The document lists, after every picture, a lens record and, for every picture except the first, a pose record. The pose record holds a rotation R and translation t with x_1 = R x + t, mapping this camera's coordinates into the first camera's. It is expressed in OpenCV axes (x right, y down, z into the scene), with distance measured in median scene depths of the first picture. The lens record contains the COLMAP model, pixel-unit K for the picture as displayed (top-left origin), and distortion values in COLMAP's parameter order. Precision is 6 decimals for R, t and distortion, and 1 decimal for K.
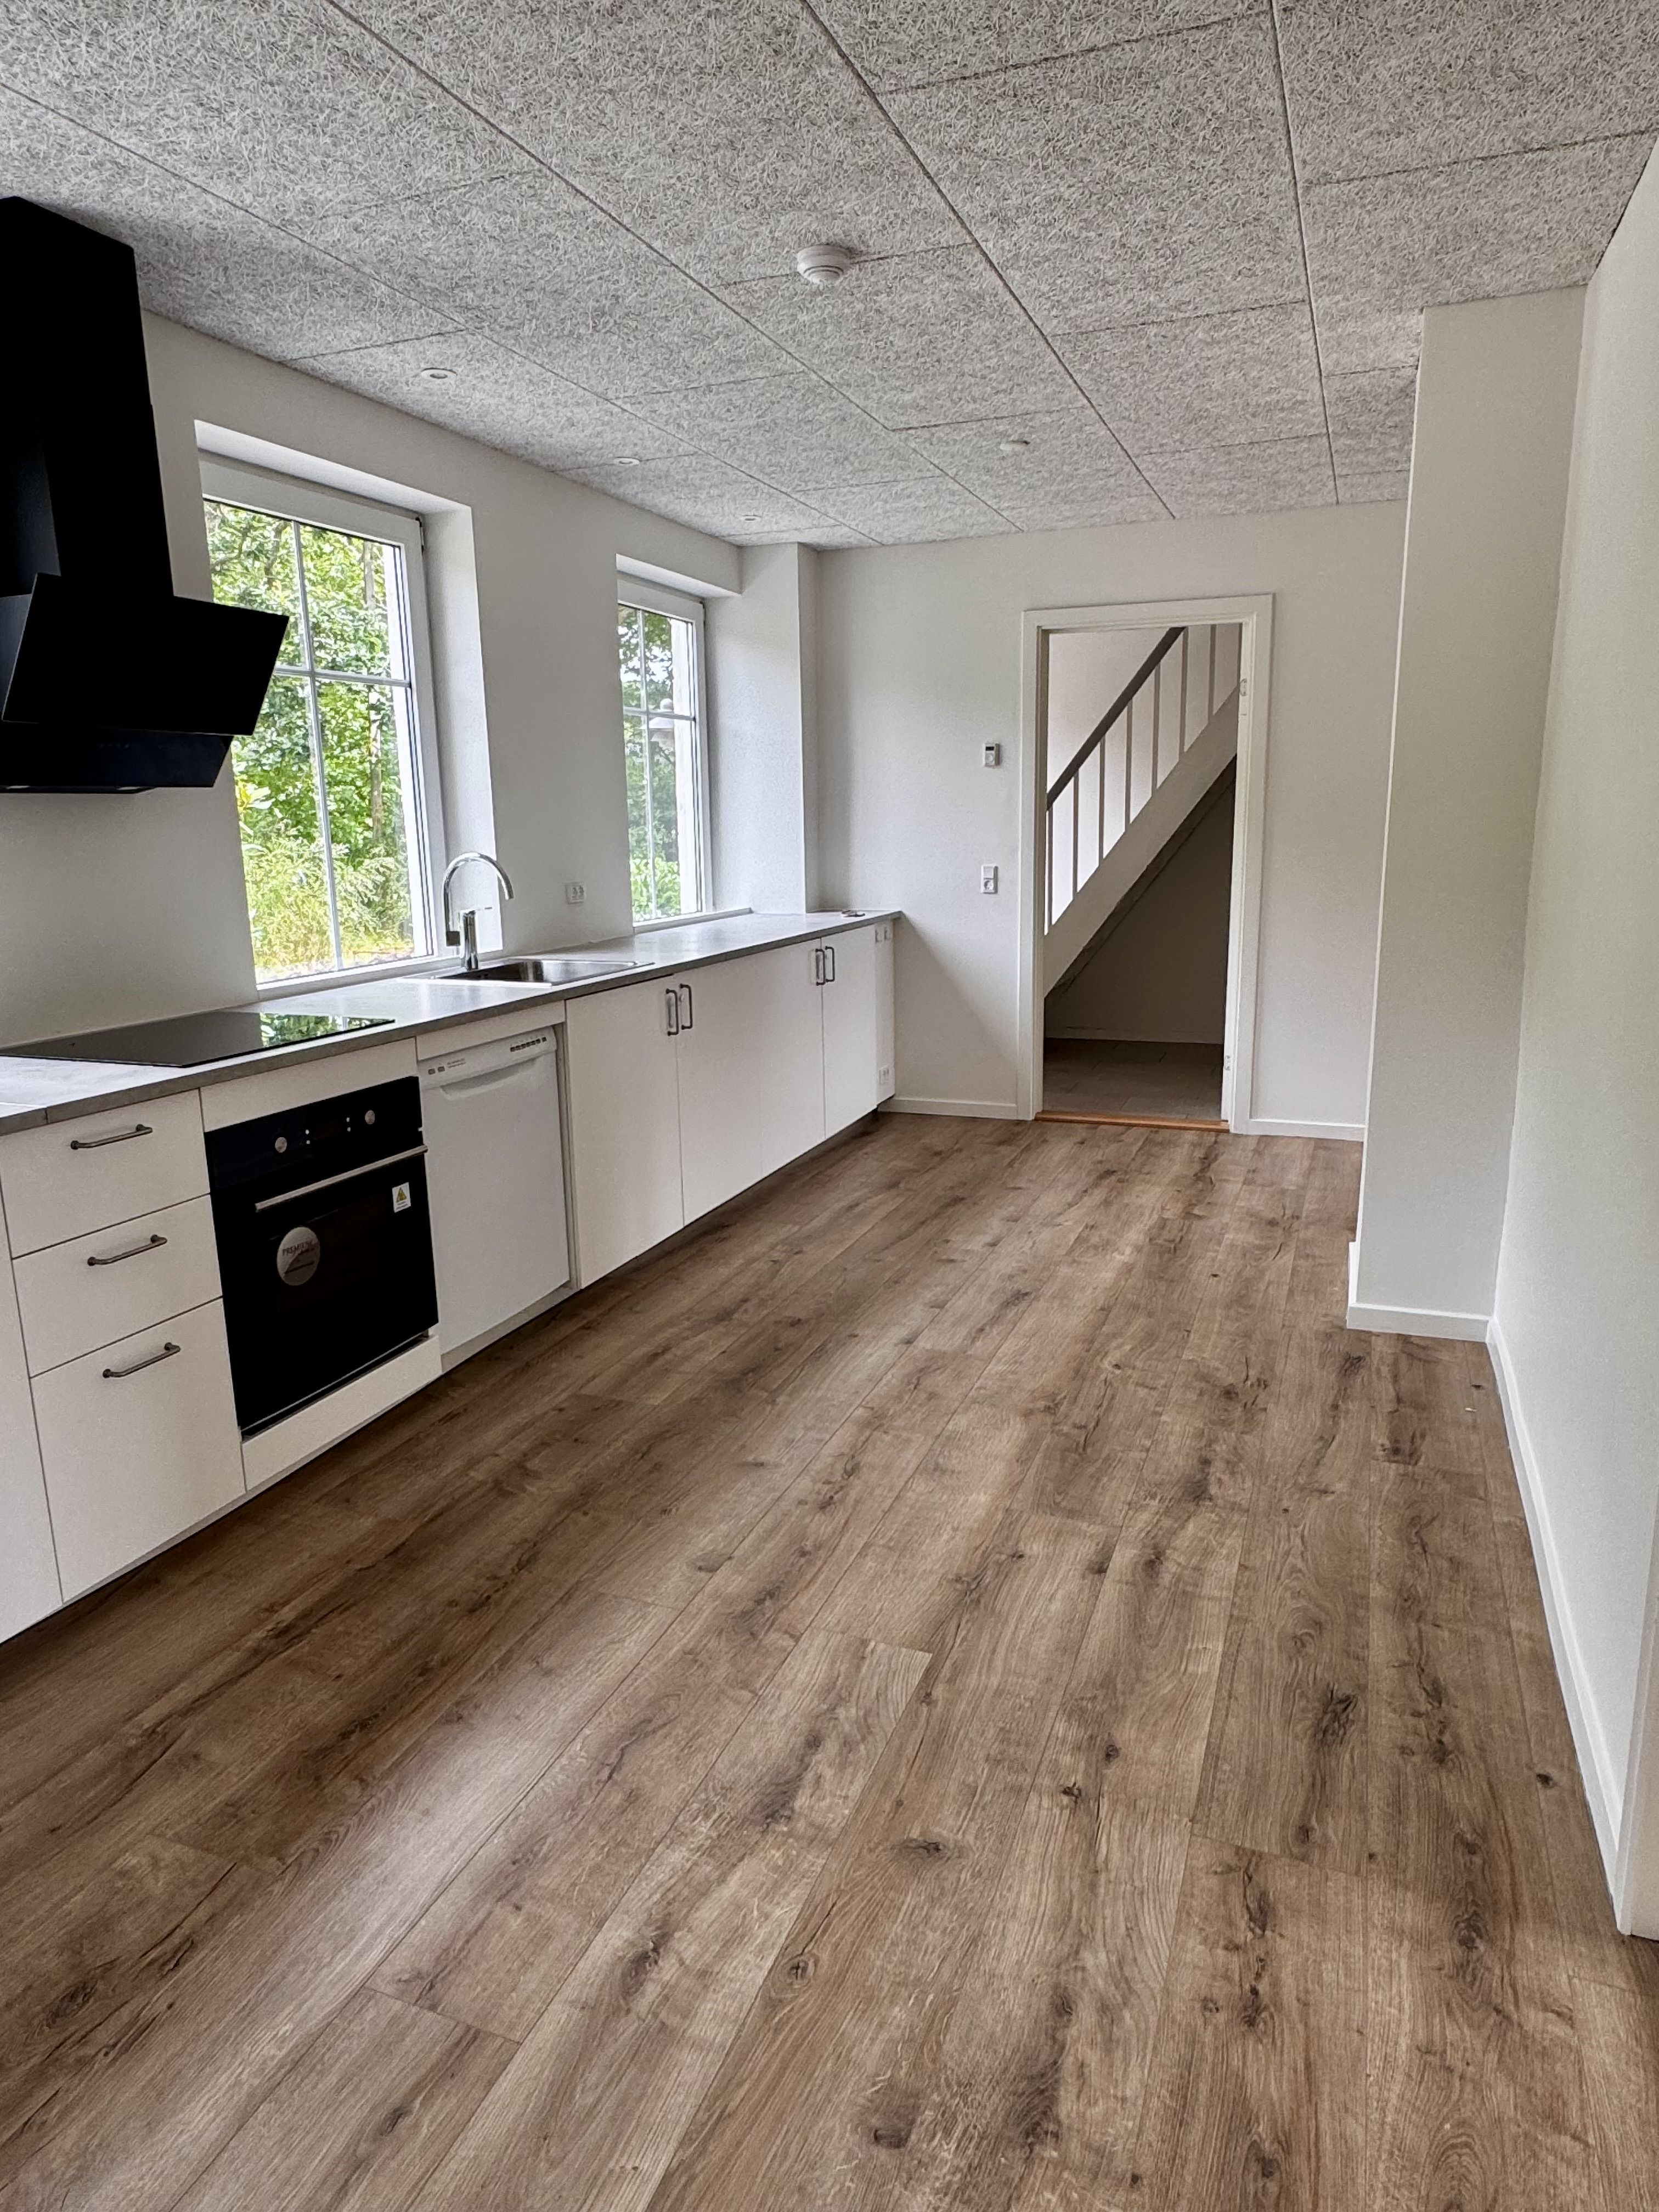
lens RADIAL K [[1335.1, 0, 831.9], [0, 1335.1, 1100.3], [0, 0, 1]] dist [0.004618, 0.001598]
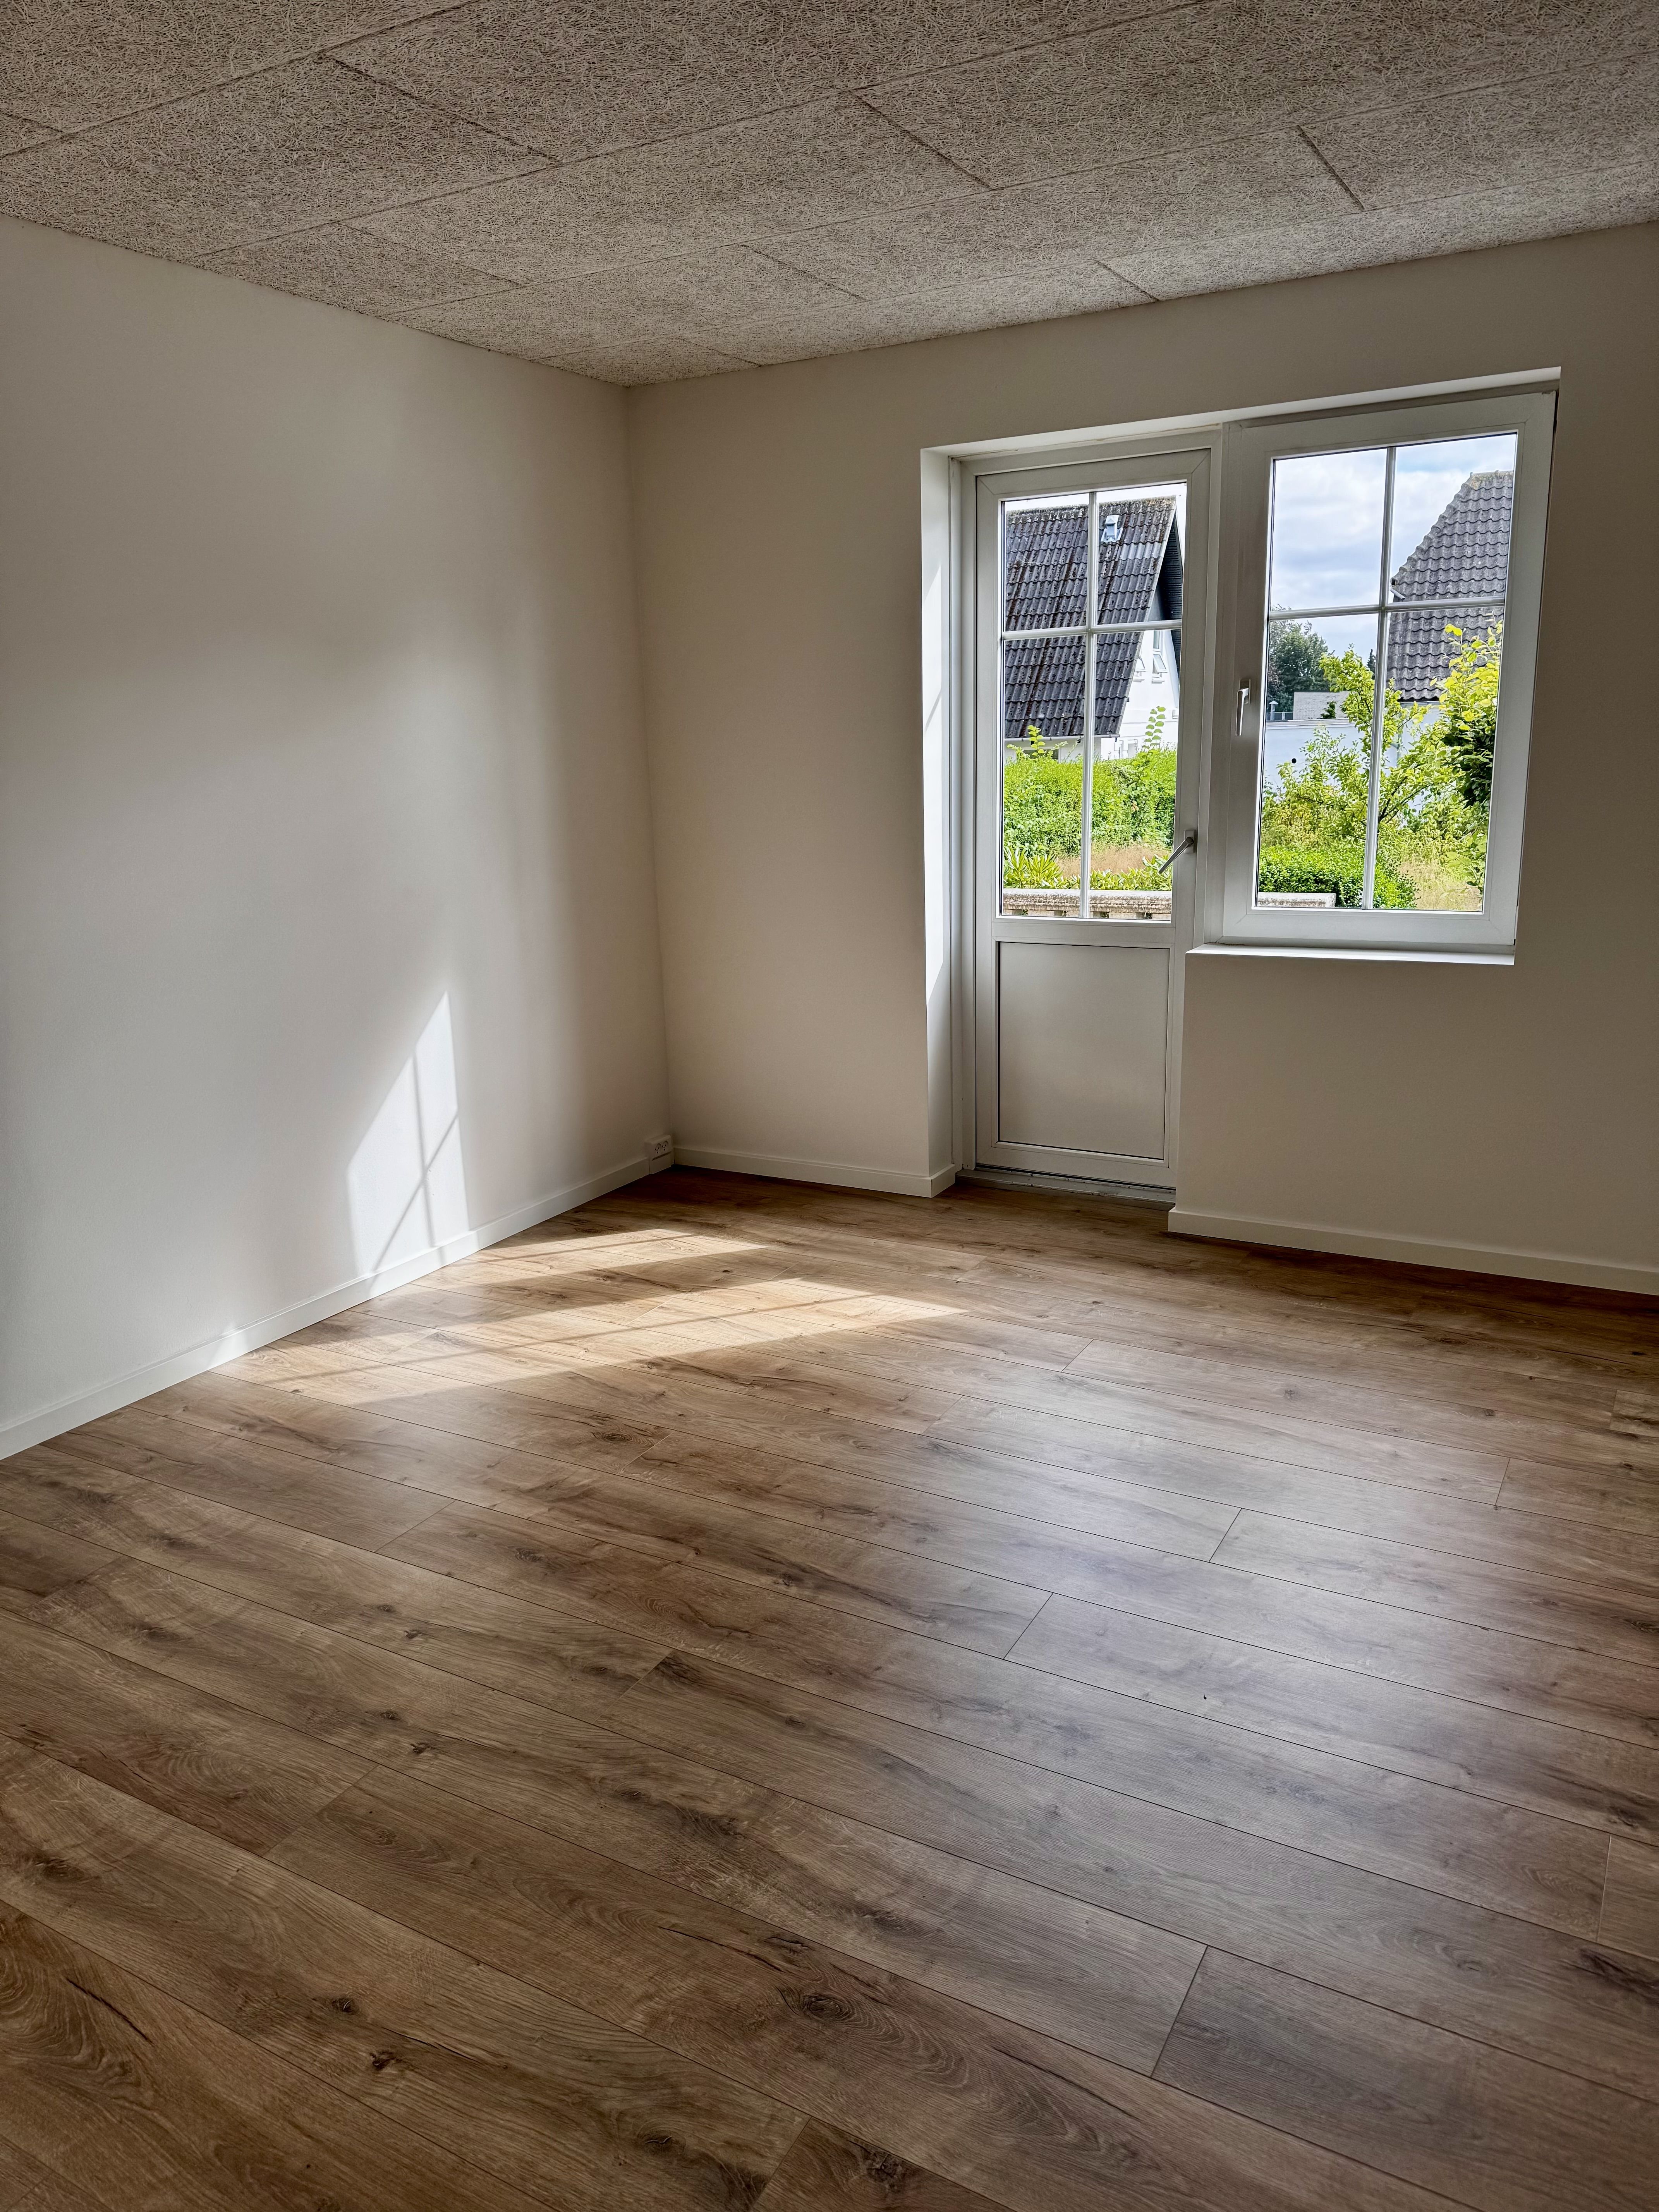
lens RADIAL K [[1560.2, 0, 831.1], [0, 1560.2, 1107.0], [0, 0, 1]] dist [-0.003811, -0.000899]
pose [[0.128039, -0.205319, 0.970283, -0.676369], [0.227311, 0.958368, 0.172802, -0.159872], [-0.965368, 0.198430, 0.169379, 0.537584]]
